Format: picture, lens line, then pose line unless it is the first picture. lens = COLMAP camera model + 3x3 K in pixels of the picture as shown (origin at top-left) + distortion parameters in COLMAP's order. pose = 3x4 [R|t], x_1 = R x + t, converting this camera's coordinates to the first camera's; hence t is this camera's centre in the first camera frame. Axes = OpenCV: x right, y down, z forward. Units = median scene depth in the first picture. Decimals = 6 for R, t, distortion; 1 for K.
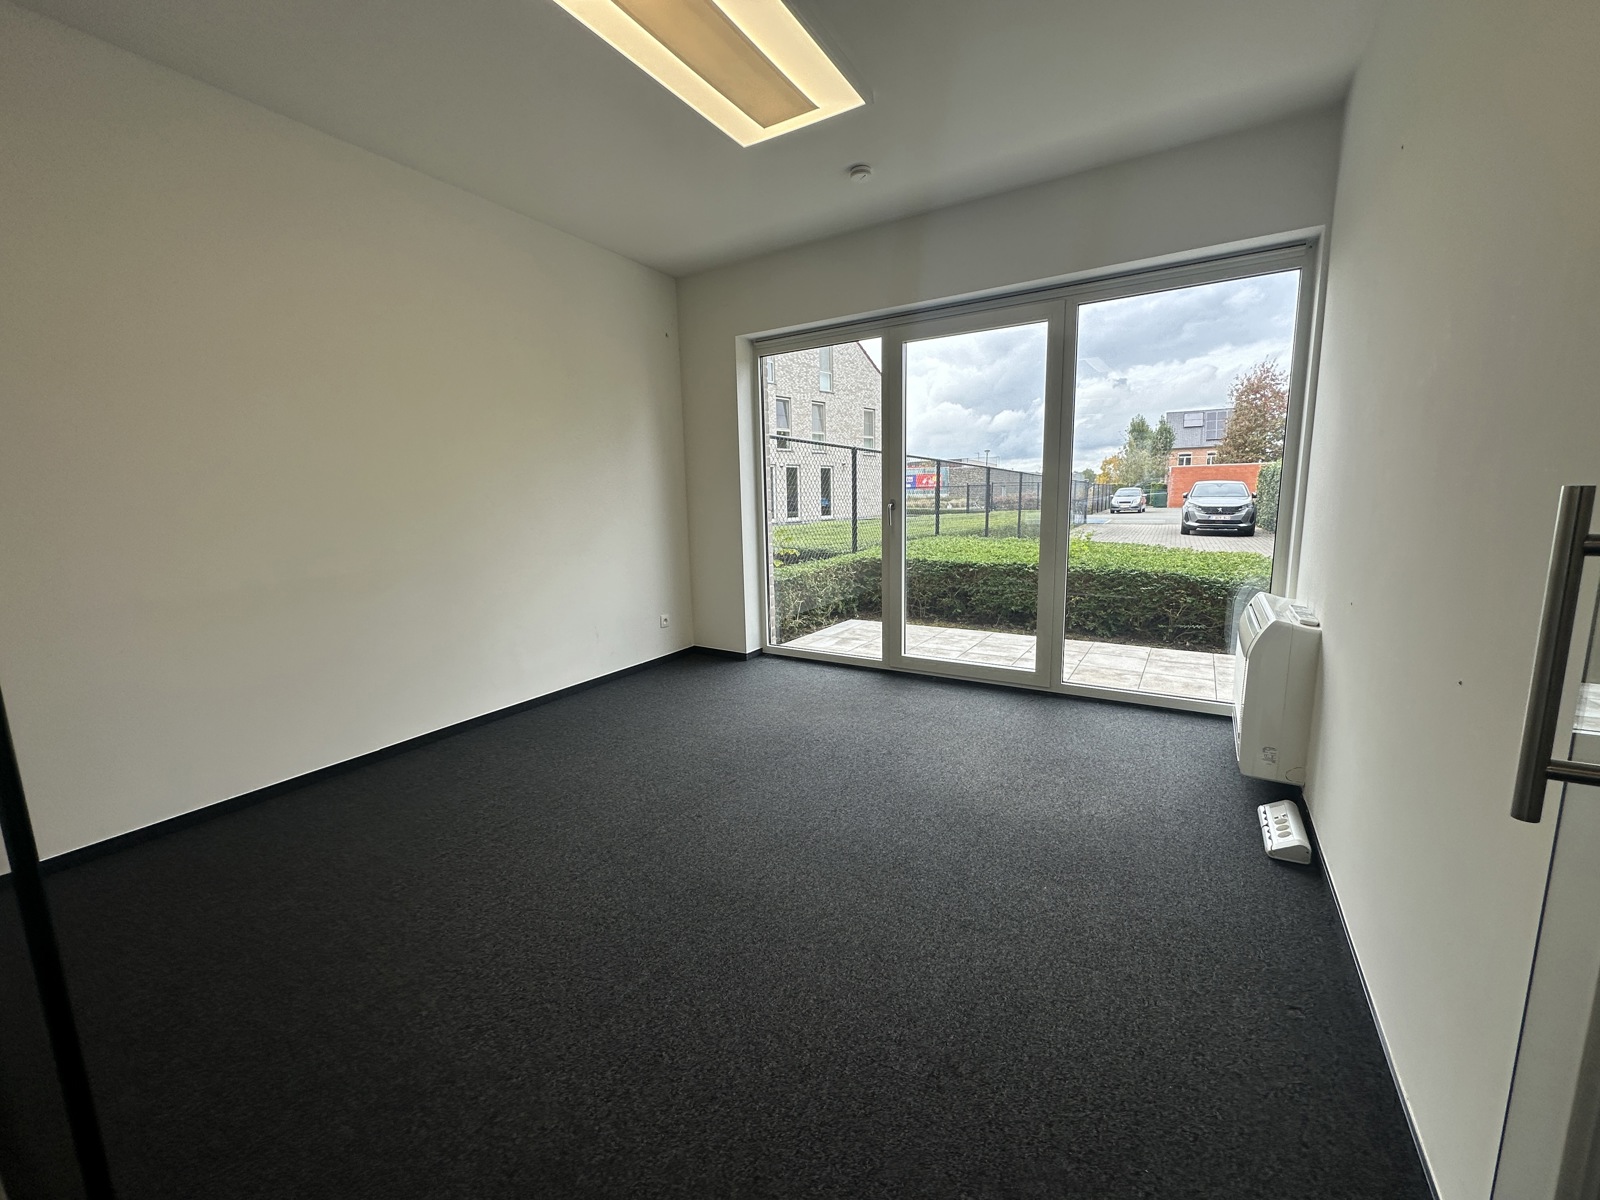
lens RADIAL K [[640.6, 0, 800.0], [0, 640.6, 600.0], [0, 0, 1]] dist [-0.000190, -0.000121]
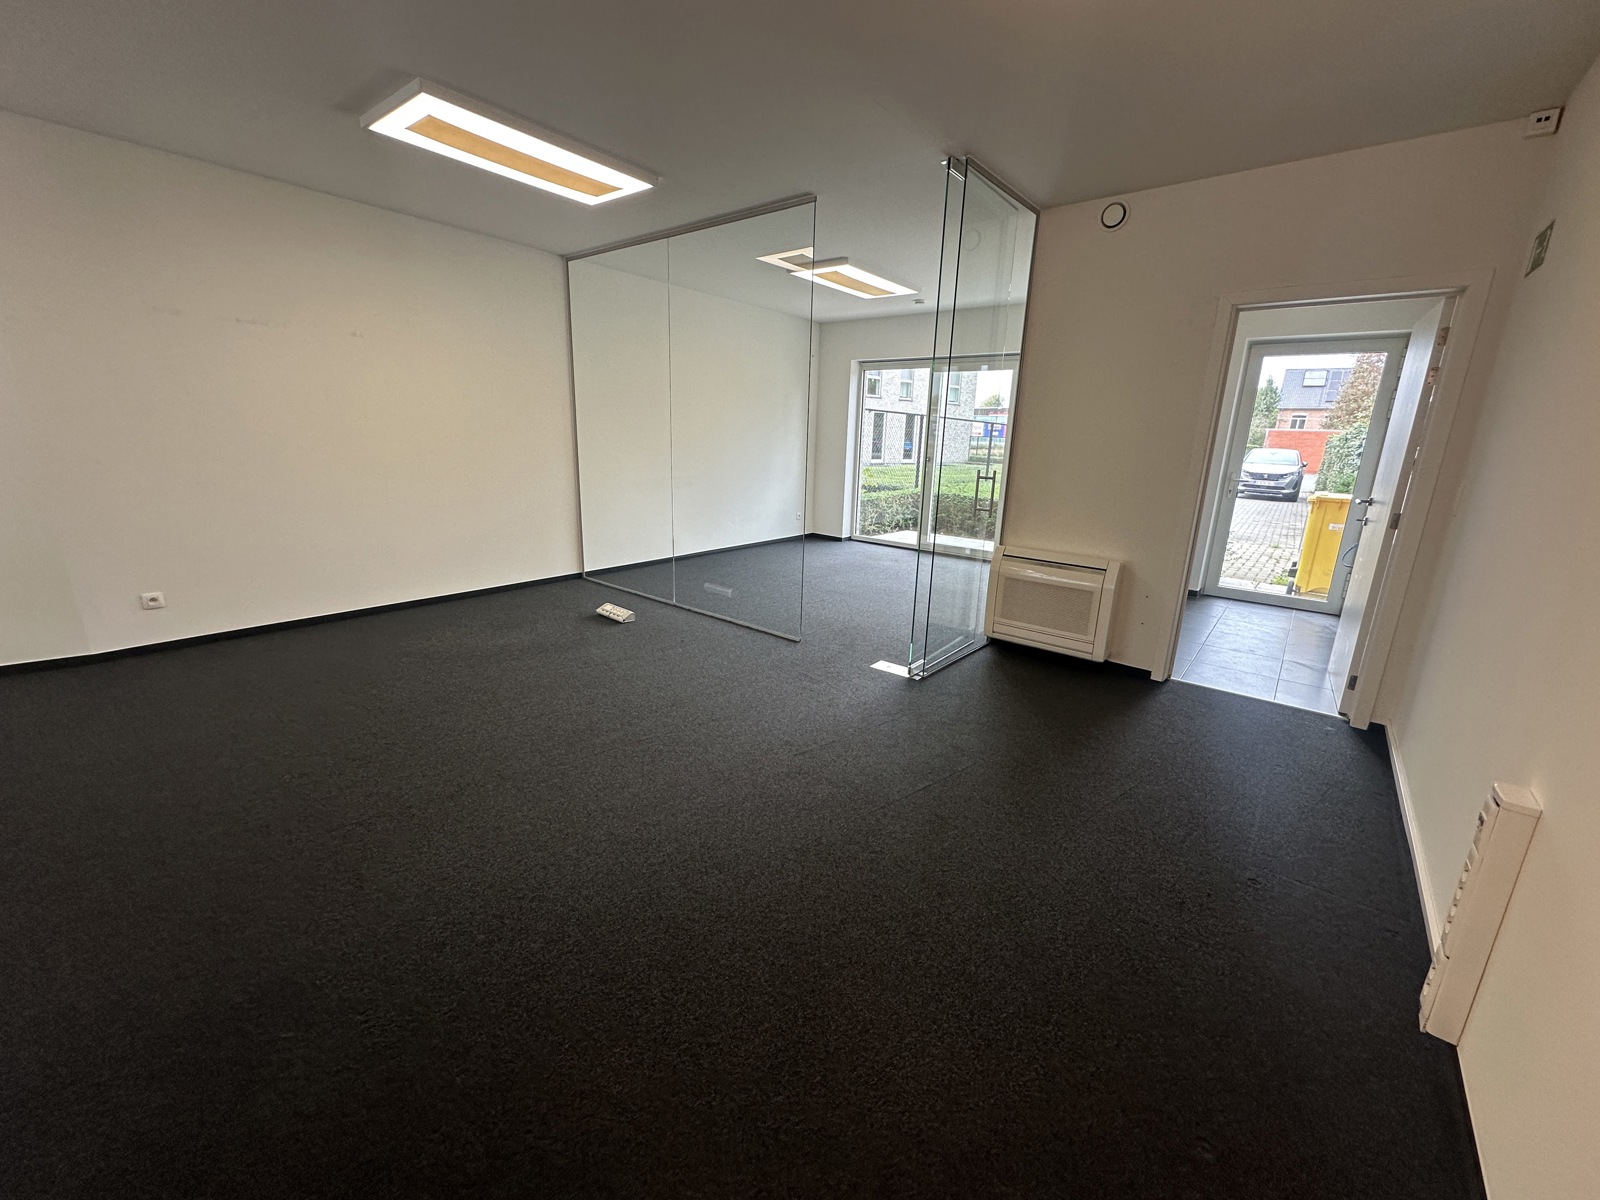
lens RADIAL K [[640.6, 0, 800.0], [0, 640.6, 600.0], [0, 0, 1]] dist [-0.000190, -0.000121]
pose [[0.990121, 0.085124, -0.111418, 0.010215], [-0.074328, 0.992436, 0.097700, 0.064585], [0.118892, -0.088454, 0.988959, -0.581796]]
